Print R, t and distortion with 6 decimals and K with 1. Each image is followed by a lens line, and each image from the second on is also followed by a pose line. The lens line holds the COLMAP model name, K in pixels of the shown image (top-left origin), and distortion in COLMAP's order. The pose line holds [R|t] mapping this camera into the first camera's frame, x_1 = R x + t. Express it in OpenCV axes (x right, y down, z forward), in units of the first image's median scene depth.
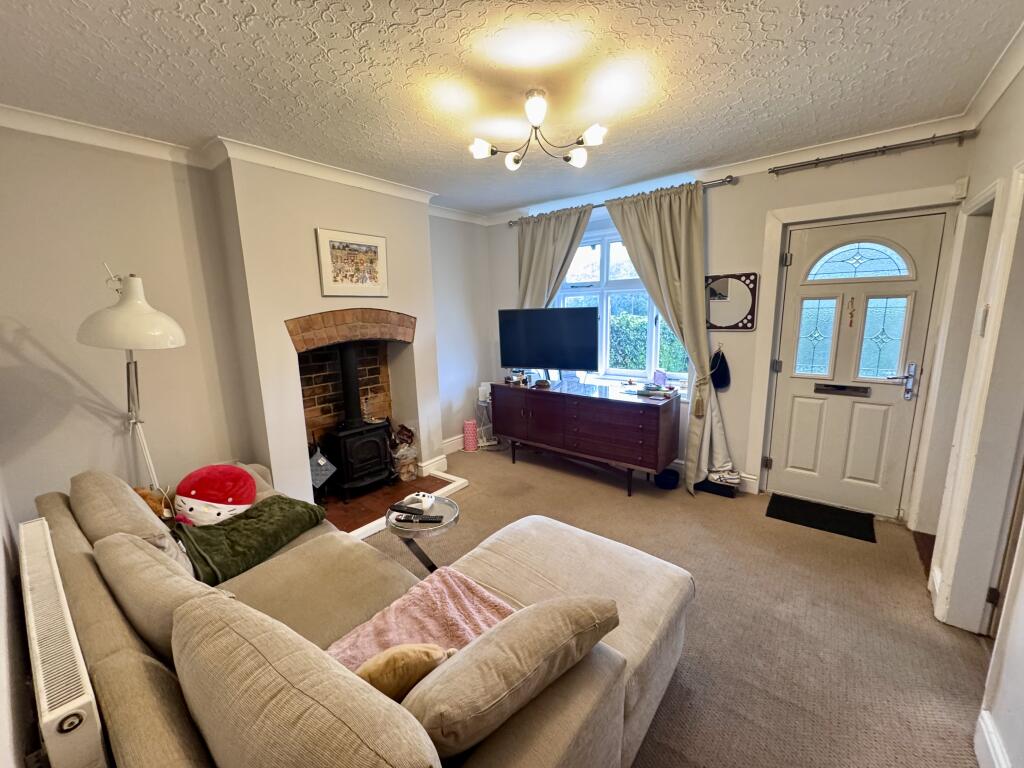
lens RADIAL K [[410.3, 0, 511.9], [0, 410.3, 384.0], [0, 0, 1]] dist [-0.002569, 0.000219]
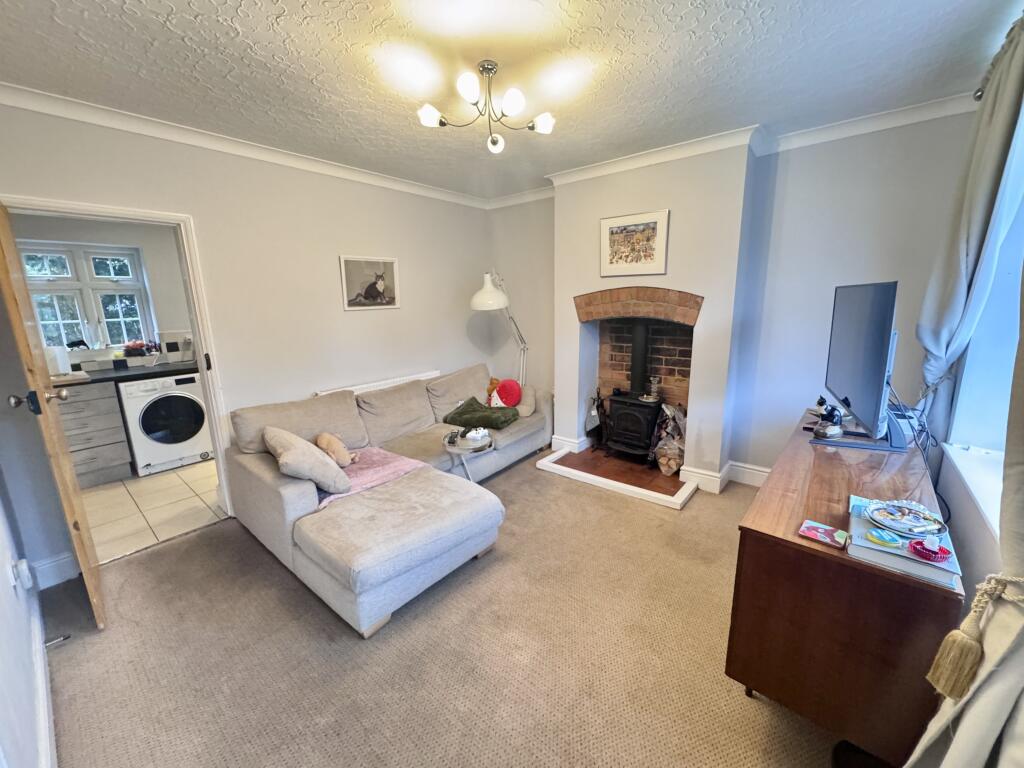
lens RADIAL K [[410.3, 0, 511.4], [0, 410.3, 384.8], [0, 0, 1]] dist [-0.002569, 0.000219]
pose [[-0.026039, 0.233750, -0.971948, 0.716485], [-0.161327, 0.958550, 0.234850, -0.140543], [0.986557, 0.162917, 0.012750, 0.719239]]
